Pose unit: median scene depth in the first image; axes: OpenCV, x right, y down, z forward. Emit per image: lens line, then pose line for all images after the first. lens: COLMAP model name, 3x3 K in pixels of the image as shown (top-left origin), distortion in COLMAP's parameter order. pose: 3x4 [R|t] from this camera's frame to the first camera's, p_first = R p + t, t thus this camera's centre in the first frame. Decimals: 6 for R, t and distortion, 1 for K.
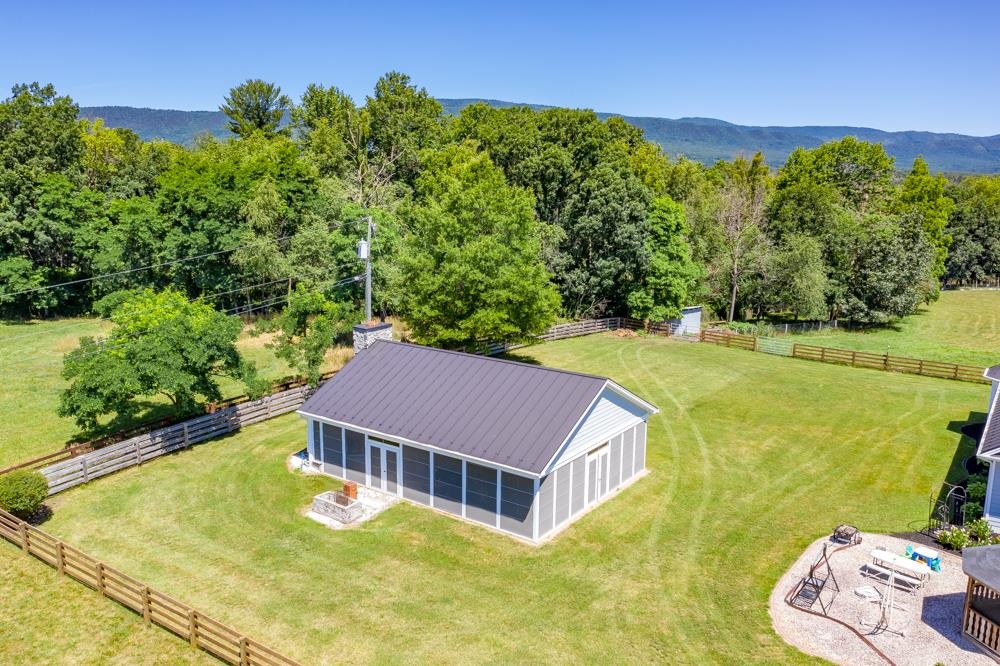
lens RADIAL K [[796.4, 0, 502.2], [0, 796.4, 334.0], [0, 0, 1]] dist [-0.018935, 0.001694]
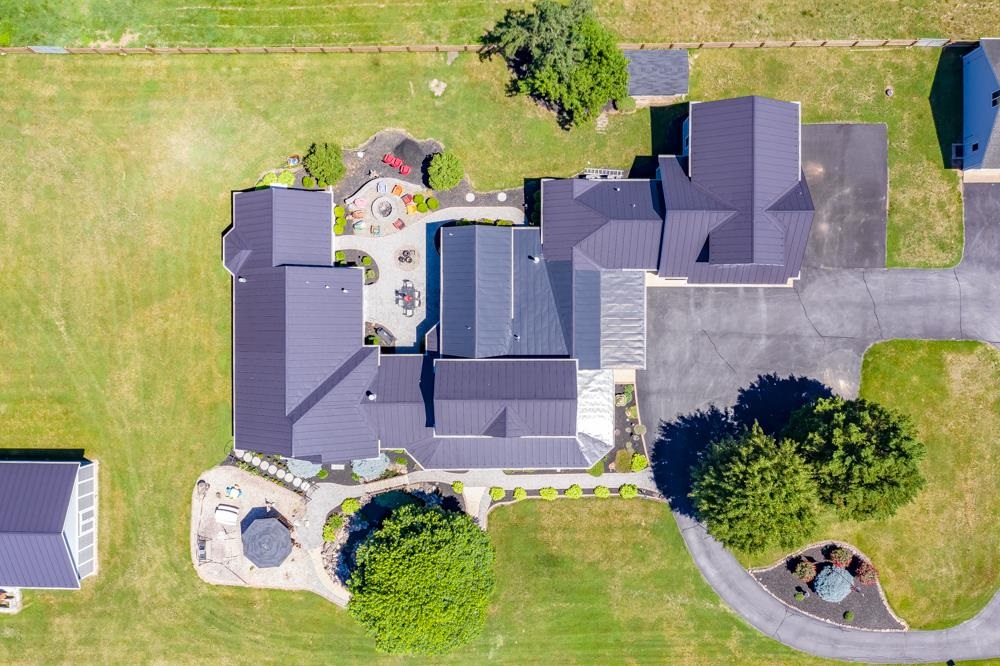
lens RADIAL K [[796.4, 0, 499.6], [0, 796.4, 331.0], [0, 0, 1]] dist [-0.018935, 0.001694]
pose [[0.820211, -0.571082, -0.033451, 1.454306], [0.140822, 0.144889, 0.979375, -1.878845], [-0.554457, -0.808006, 0.199260, 0.465591]]
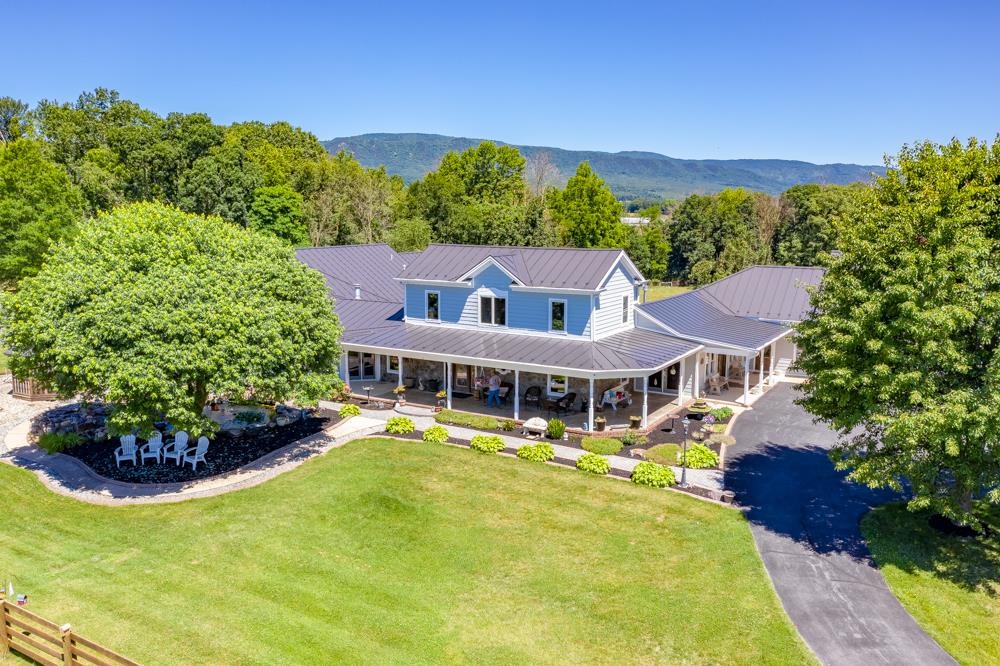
lens RADIAL K [[796.4, 0, 502.0], [0, 796.4, 333.2], [0, 0, 1]] dist [-0.018935, 0.001694]
pose [[0.997384, -0.016268, 0.070434, 1.181523], [0.019132, 0.999010, -0.040172, 0.280186], [-0.069711, 0.041415, 0.996707, -0.576309]]
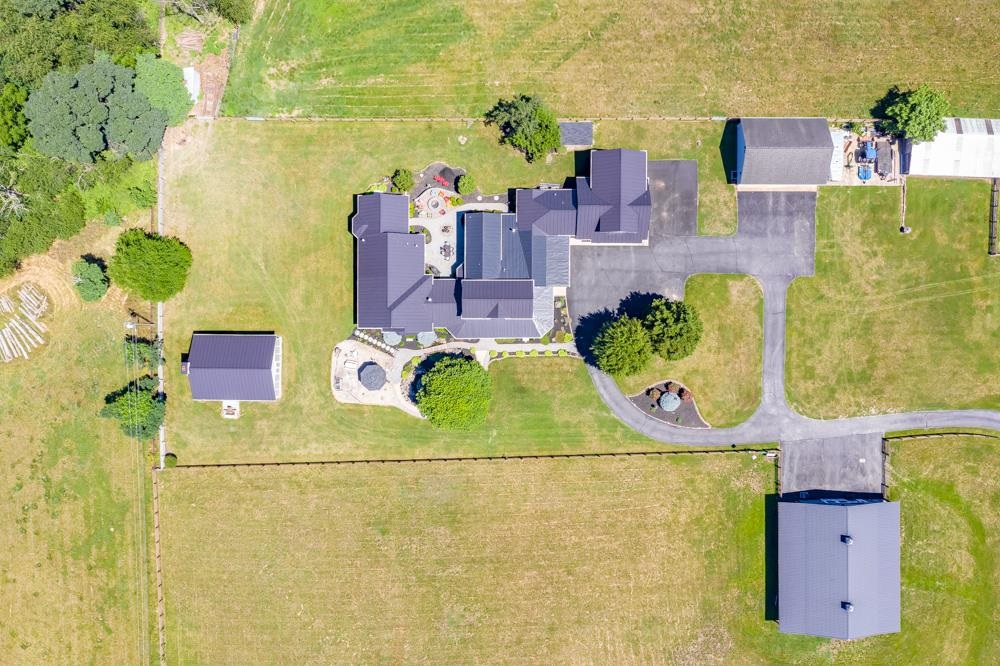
lens RADIAL K [[796.4, 0, 500.1], [0, 796.4, 333.2], [0, 0, 1]] dist [-0.018935, 0.001694]
pose [[0.821874, -0.568700, -0.033217, 1.348057], [0.137757, 0.141829, 0.980259, -3.800402], [-0.552762, -0.810225, 0.194908, -0.210893]]
